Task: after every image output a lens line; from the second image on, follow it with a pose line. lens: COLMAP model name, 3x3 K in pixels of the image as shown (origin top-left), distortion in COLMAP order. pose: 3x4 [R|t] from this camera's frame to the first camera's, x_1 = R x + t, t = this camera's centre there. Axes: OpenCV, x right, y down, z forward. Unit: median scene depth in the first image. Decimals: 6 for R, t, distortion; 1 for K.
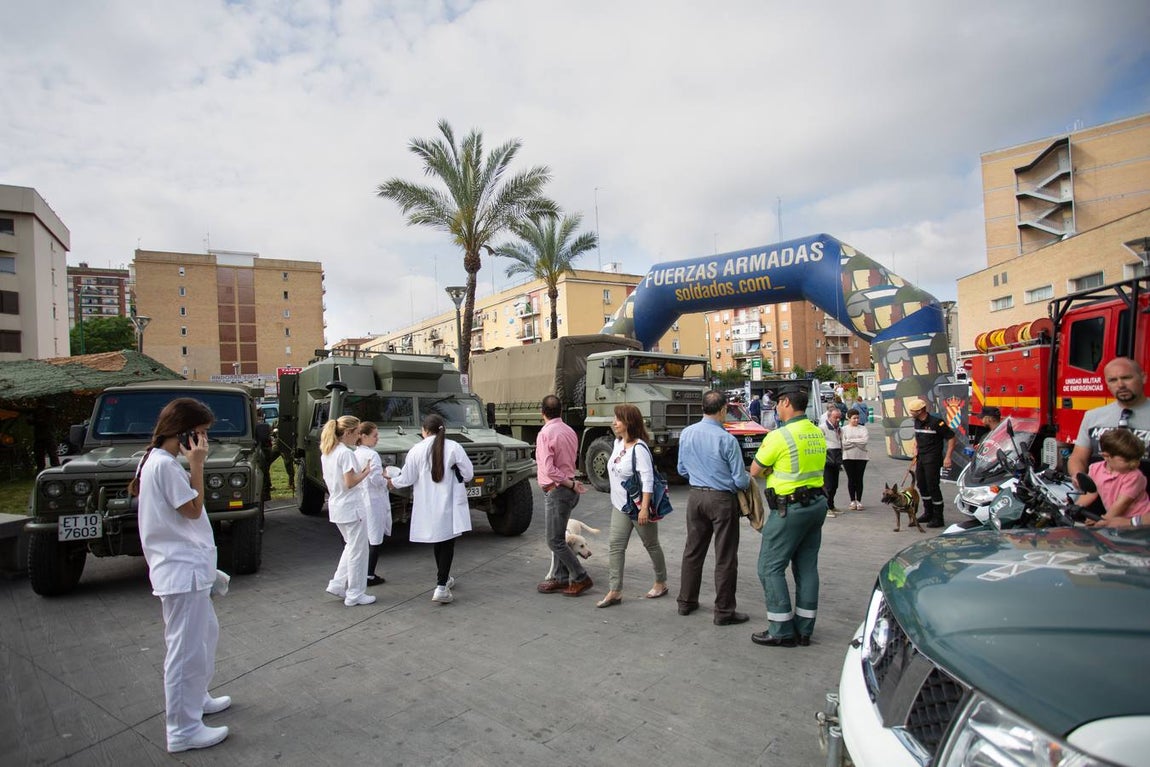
lens RADIAL K [[572.5, 0, 580.3], [0, 572.5, 384.2], [0, 0, 1]] dist [-0.060386, 0.030443]
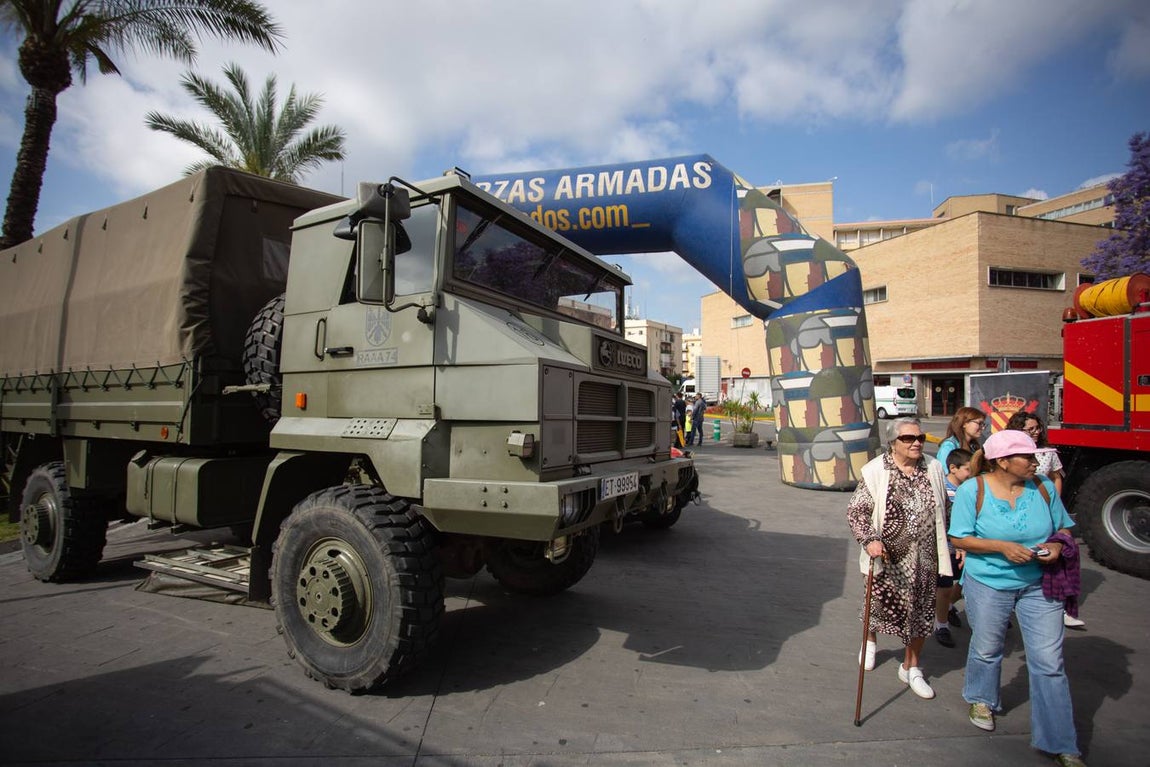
lens RADIAL K [[558.0, 0, 575.5], [0, 558.0, 386.9], [0, 0, 1]] dist [-0.081393, 0.034224]
pose [[0.901442, 0.043098, 0.430748, 0.019004], [-0.041981, 0.999045, -0.012105, 0.028496], [-0.430859, -0.007171, 0.902391, 0.504485]]
